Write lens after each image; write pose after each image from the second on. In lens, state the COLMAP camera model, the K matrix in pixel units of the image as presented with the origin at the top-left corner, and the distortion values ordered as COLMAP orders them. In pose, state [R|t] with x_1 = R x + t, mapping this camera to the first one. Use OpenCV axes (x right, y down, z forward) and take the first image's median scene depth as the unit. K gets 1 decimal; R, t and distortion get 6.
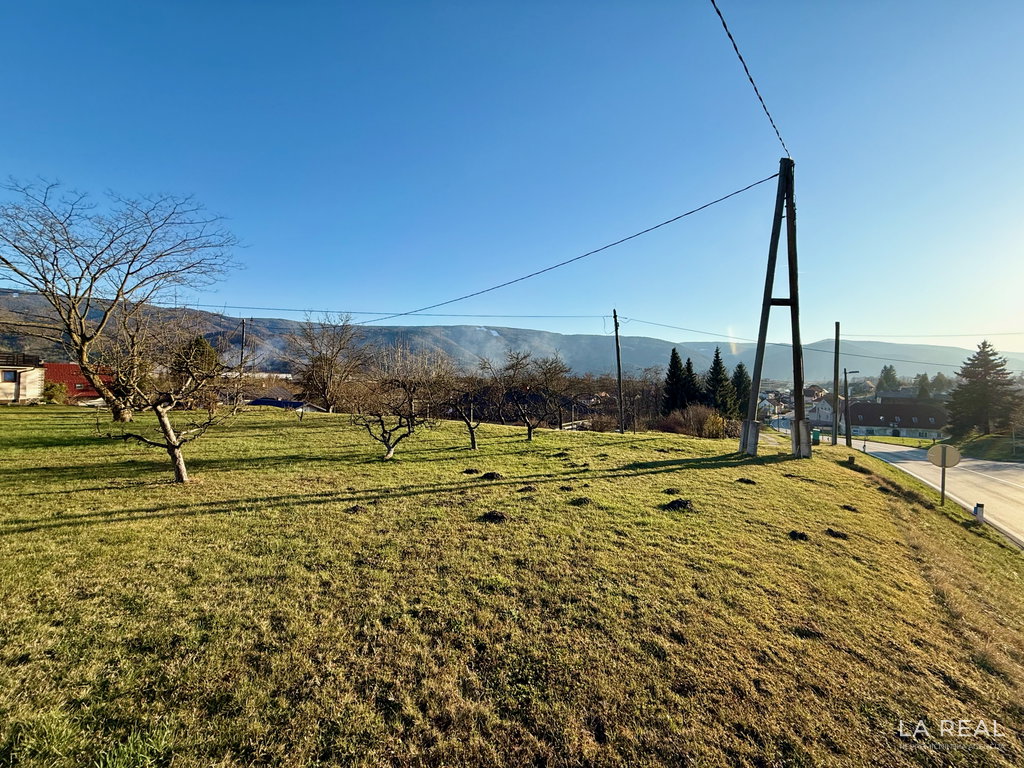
lens RADIAL K [[400.9, 0, 512.0], [0, 400.9, 384.0], [0, 0, 1]] dist [0.000523, -0.000130]
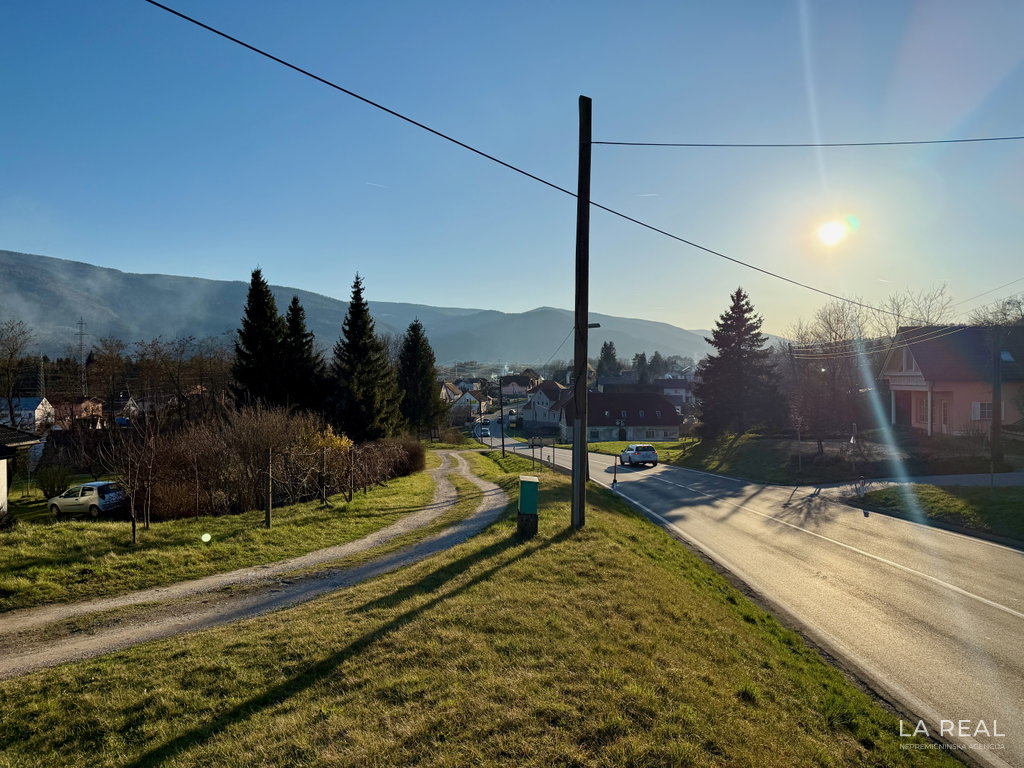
lens RADIAL K [[711.7, 0, 512.0], [0, 711.7, 384.0], [0, 0, 1]] dist [0.086697, -0.146995]
pose [[0.812847, -0.019701, 0.582144, 0.178881], [0.008777, 0.999729, 0.021577, 0.014082], [-0.582411, -0.012429, 0.812799, 0.234249]]
